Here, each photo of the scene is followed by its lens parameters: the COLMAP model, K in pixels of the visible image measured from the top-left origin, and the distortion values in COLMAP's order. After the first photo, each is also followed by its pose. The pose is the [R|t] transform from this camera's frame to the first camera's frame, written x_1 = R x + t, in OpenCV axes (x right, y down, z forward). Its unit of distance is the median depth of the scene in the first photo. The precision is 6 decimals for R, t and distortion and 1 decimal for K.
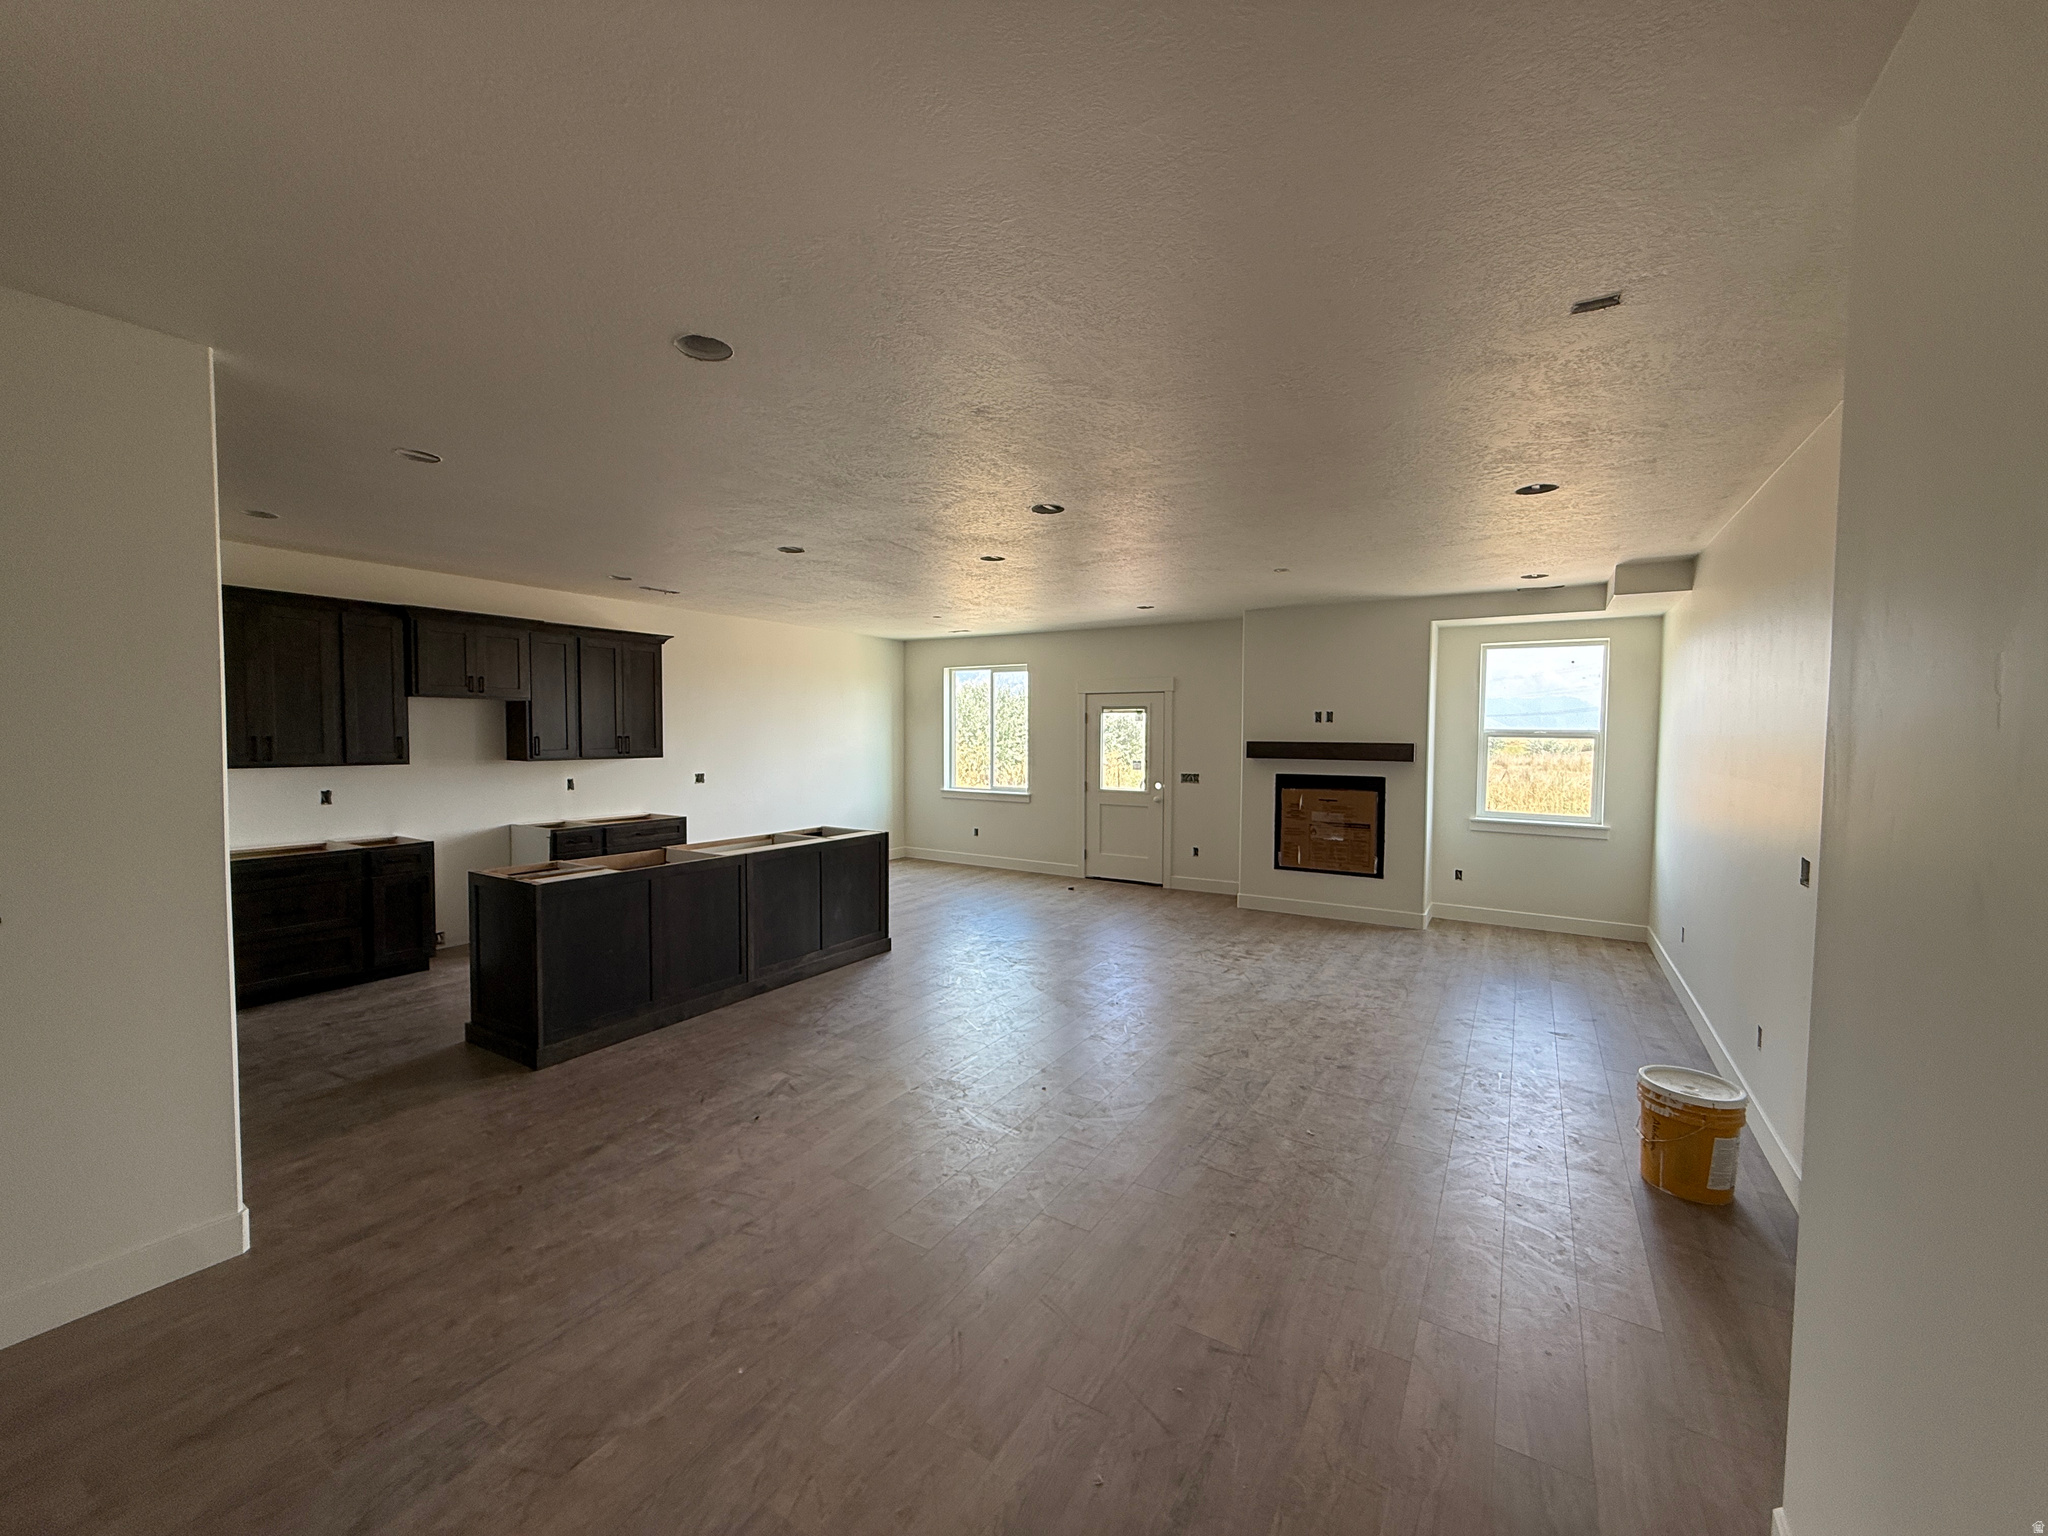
lens RADIAL K [[812.2, 0, 1016.6], [0, 812.2, 769.1], [0, 0, 1]] dist [-0.000139, 0.000072]
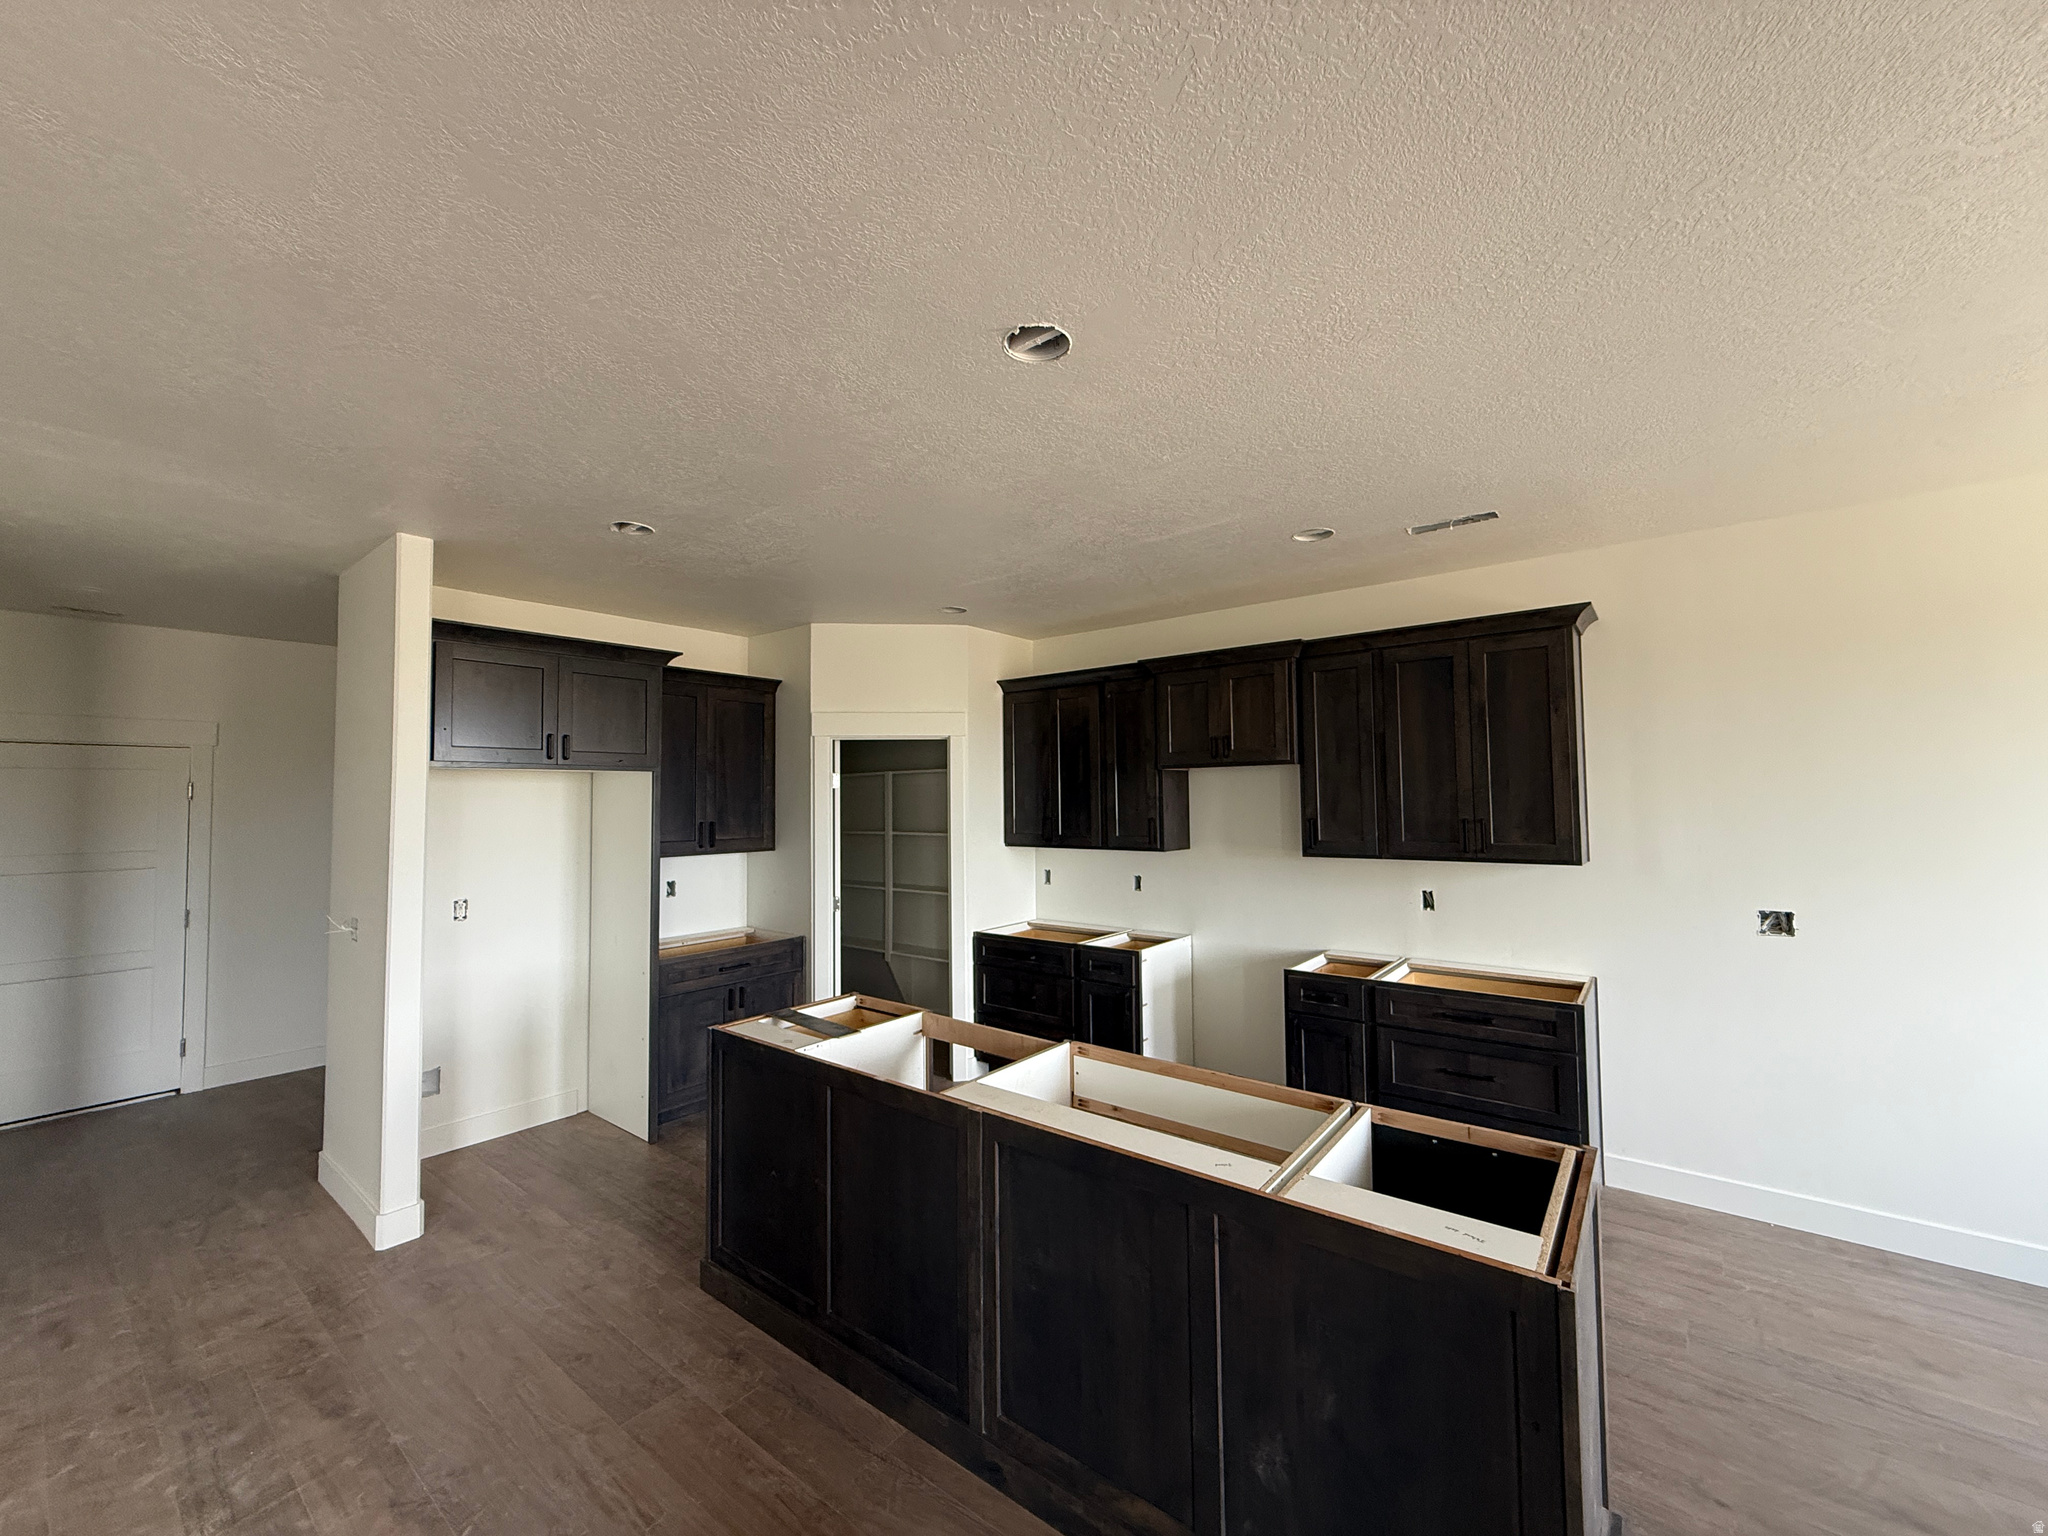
lens RADIAL K [[812.2, 0, 1026.0], [0, 812.2, 772.4], [0, 0, 1]] dist [-0.000139, 0.000072]
pose [[-0.113188, -0.041583, -0.992703, 0.060115], [-0.035667, 0.998650, -0.037765, -0.036968], [0.992933, 0.031132, -0.114519, 0.710617]]
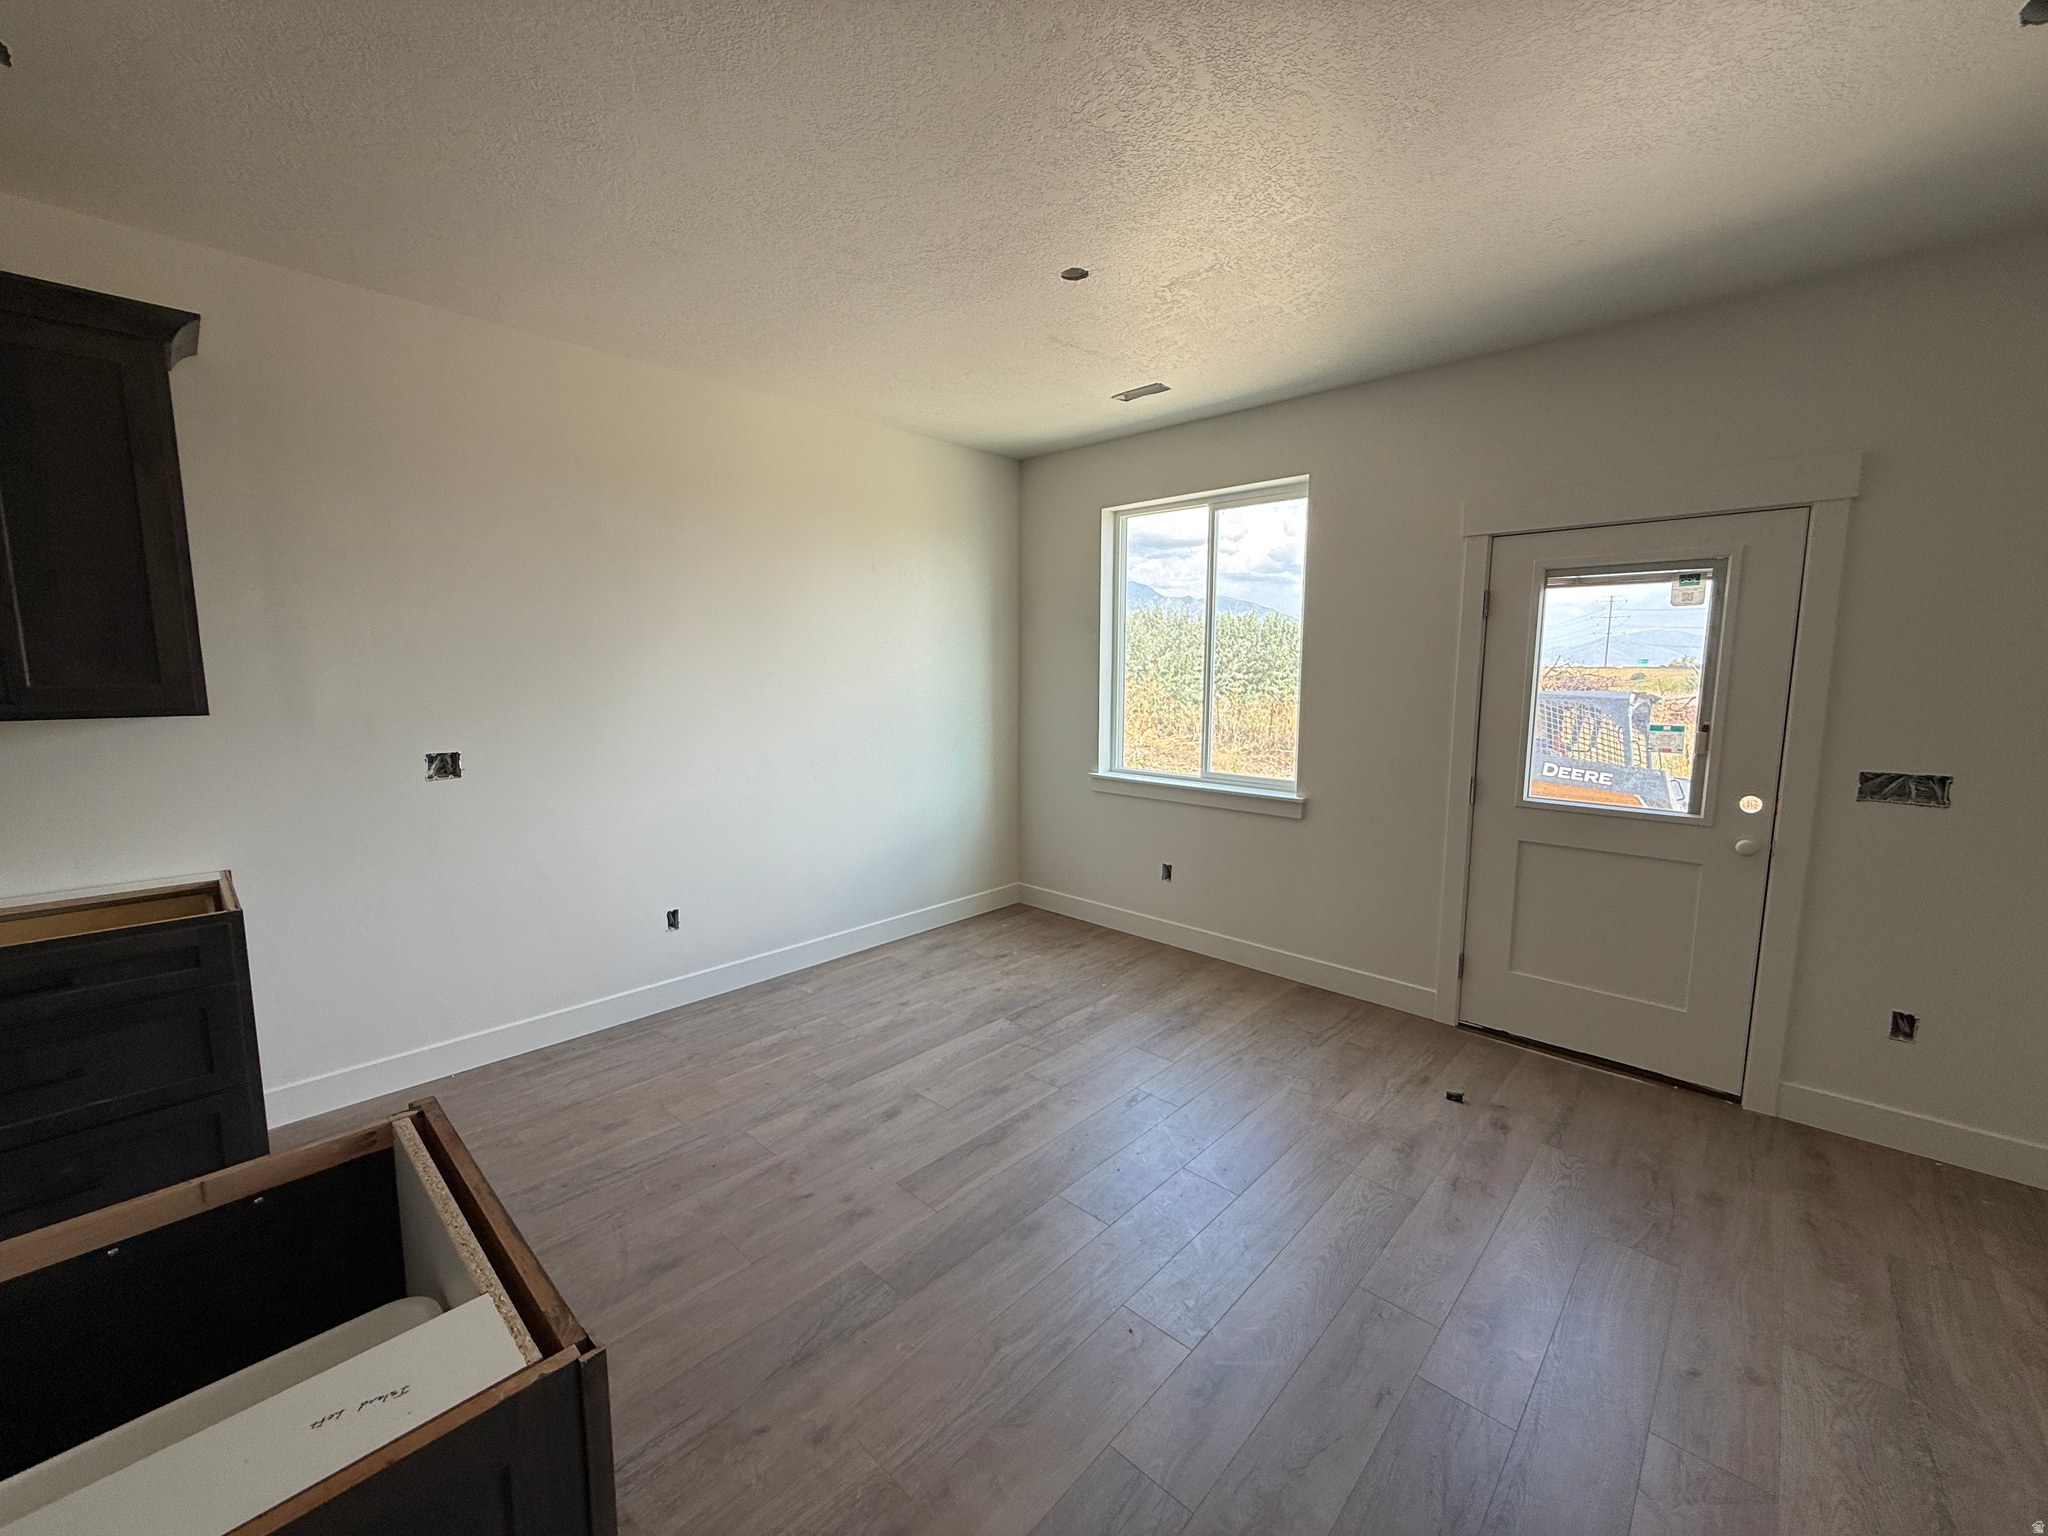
lens RADIAL K [[812.2, 0, 1014.0], [0, 812.2, 763.6], [0, 0, 1]] dist [-0.000139, 0.000072]
pose [[0.978837, 0.021849, -0.203473, -0.056921], [-0.007247, 0.997361, 0.072232, -0.019870], [0.204515, -0.069229, 0.976412, 0.724489]]
